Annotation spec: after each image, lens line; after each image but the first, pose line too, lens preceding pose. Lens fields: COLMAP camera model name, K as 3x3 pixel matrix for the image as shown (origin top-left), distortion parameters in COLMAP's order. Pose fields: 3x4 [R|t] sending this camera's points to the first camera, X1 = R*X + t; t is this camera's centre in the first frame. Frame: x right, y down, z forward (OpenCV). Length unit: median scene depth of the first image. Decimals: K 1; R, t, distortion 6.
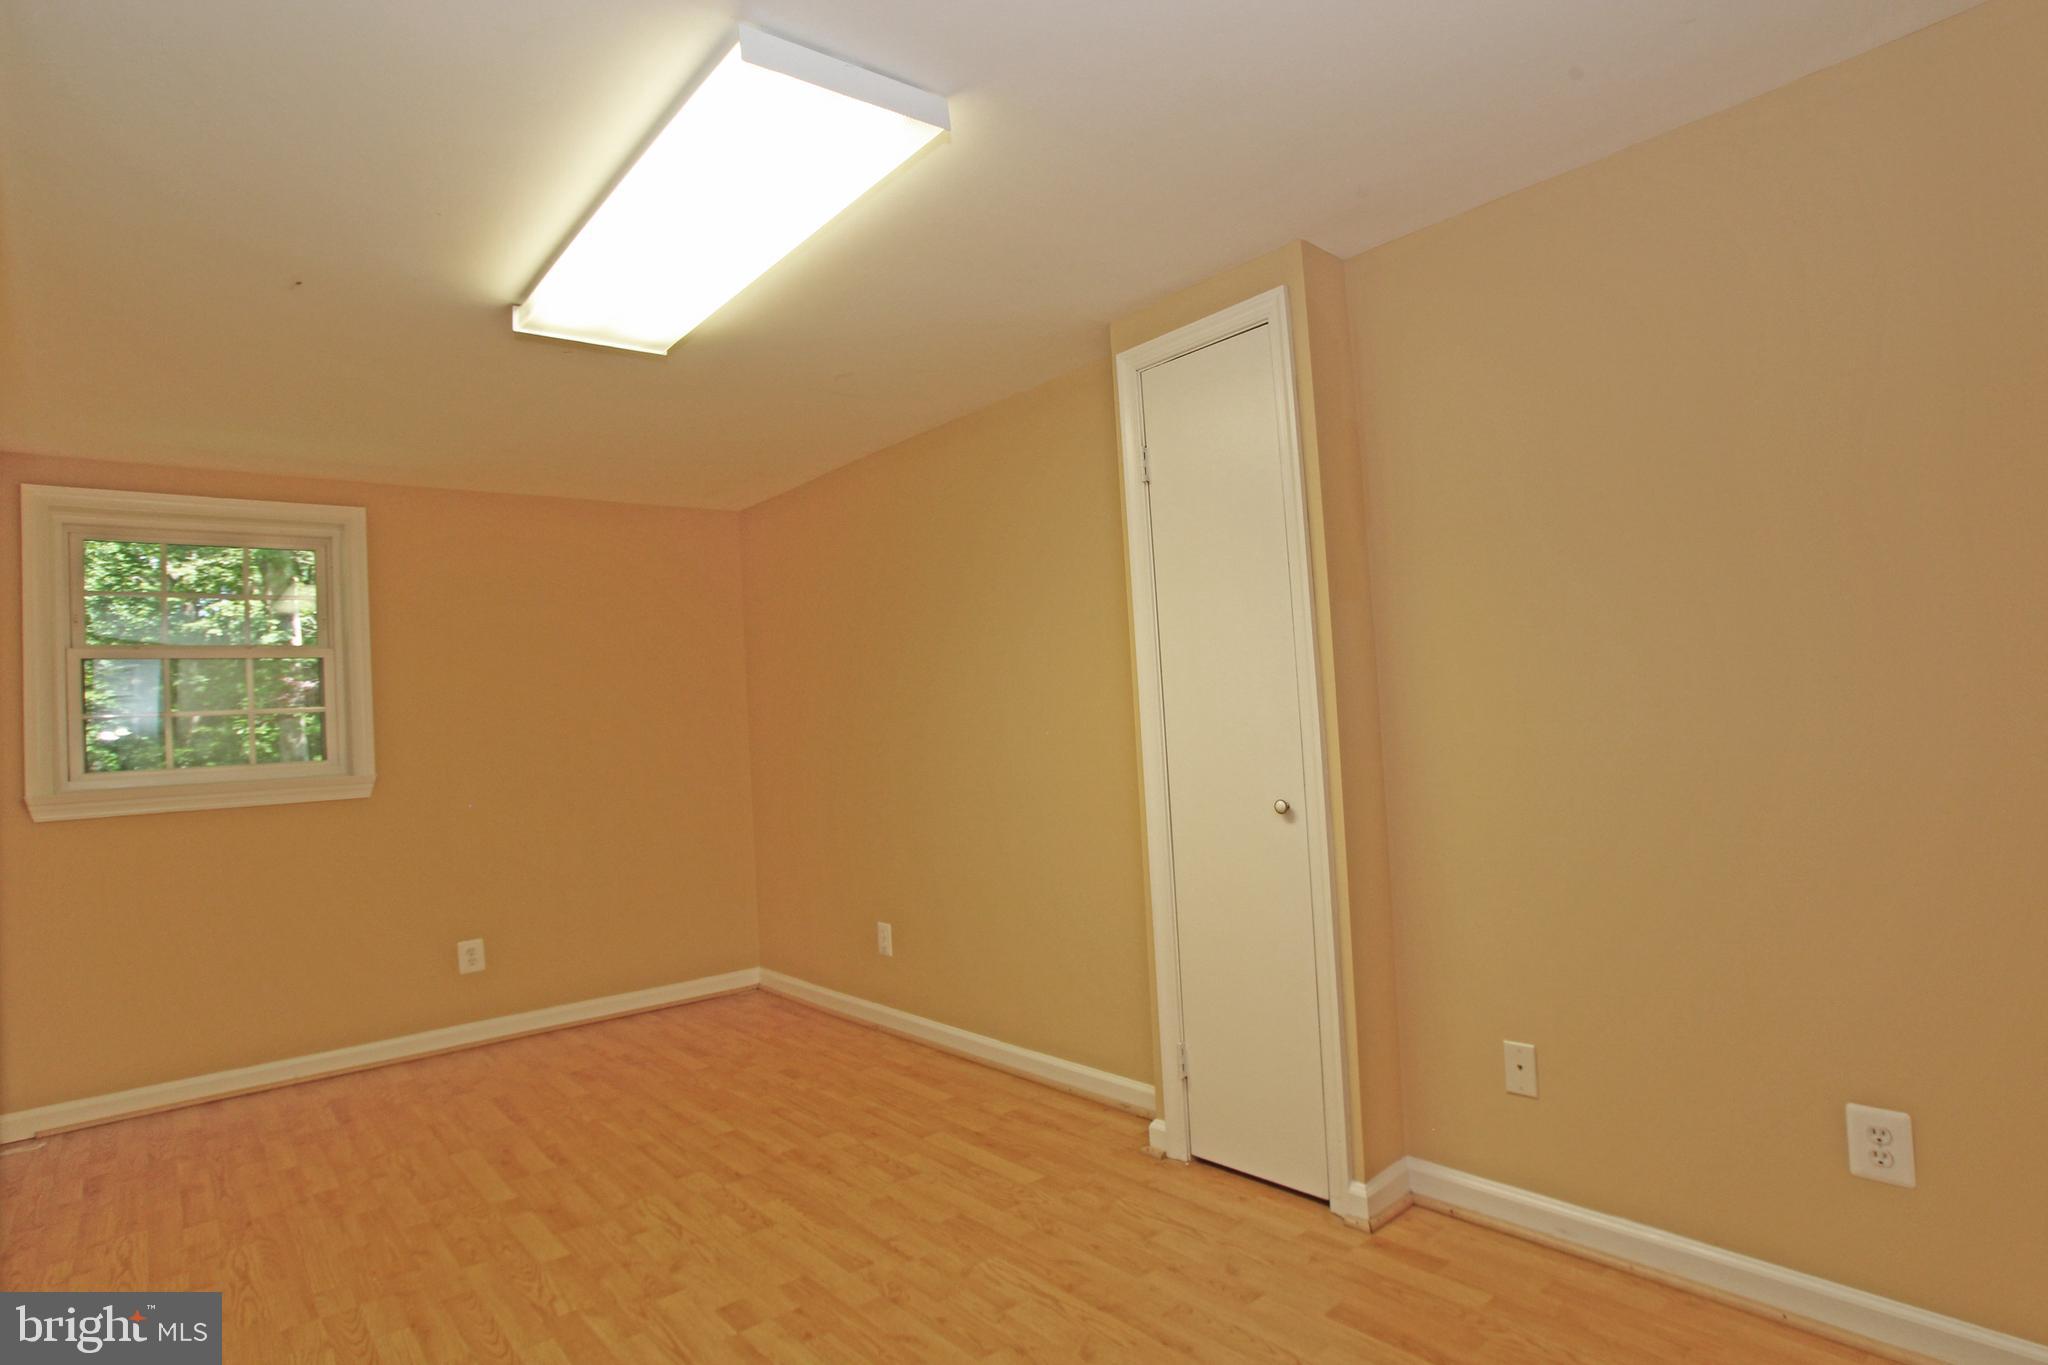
lens RADIAL K [[1078.4, 0, 1028.2], [0, 1078.4, 672.8], [0, 0, 1]] dist [-0.074456, 0.029569]
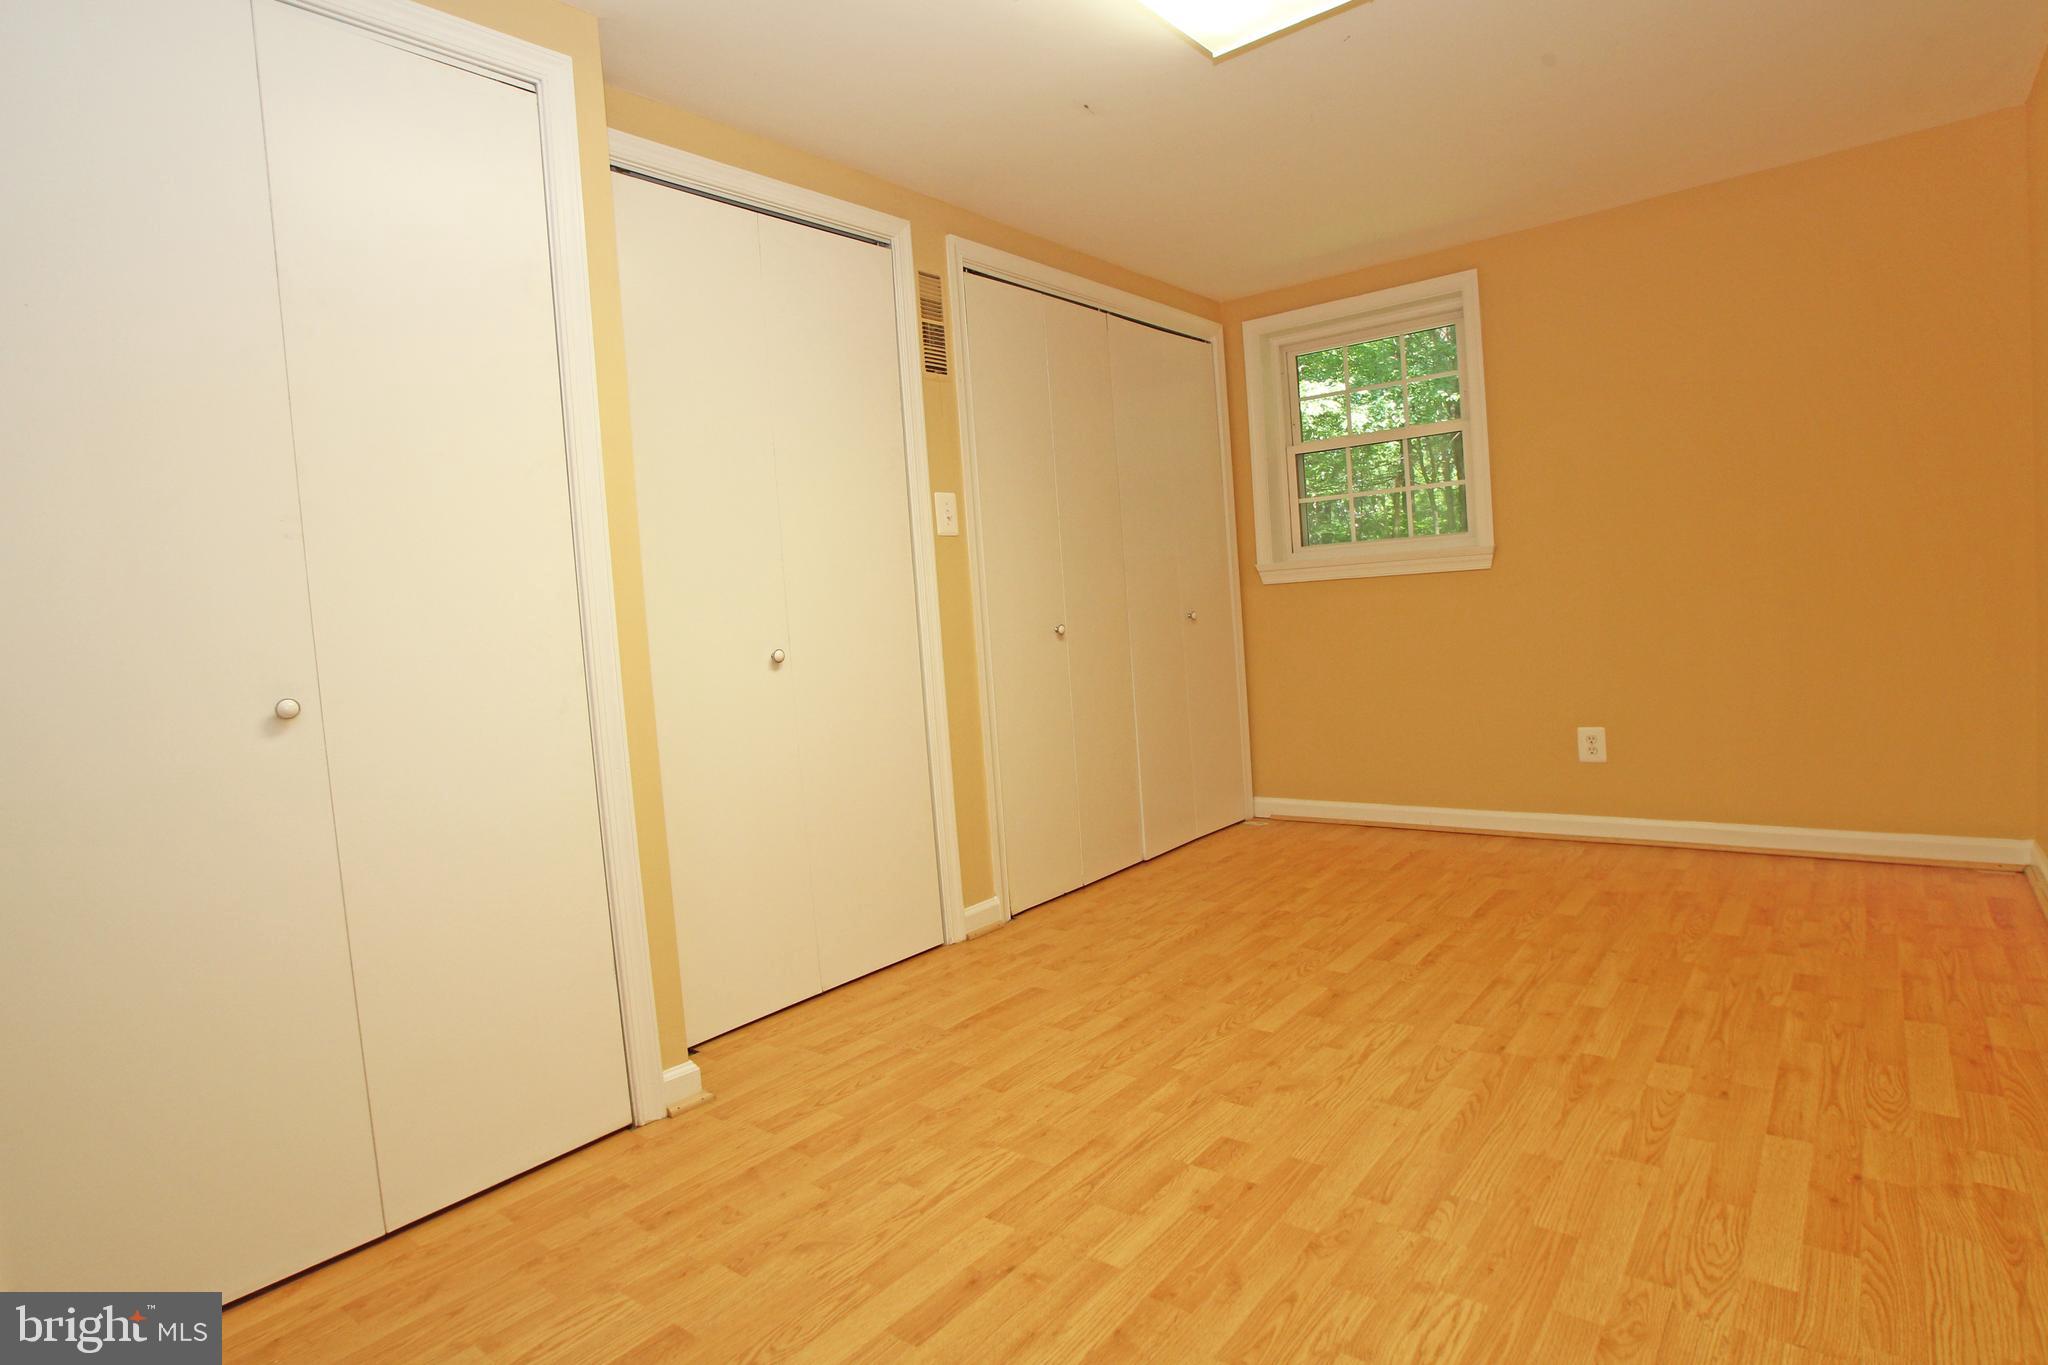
lens RADIAL K [[1078.4, 0, 1028.2], [0, 1078.4, 672.8], [0, 0, 1]] dist [-0.074456, 0.029569]
pose [[0.204157, 0.106067, -0.973175, 0.363358], [0.099963, 0.986658, 0.128507, 0.058842], [0.973821, -0.123517, 0.190831, 0.508292]]
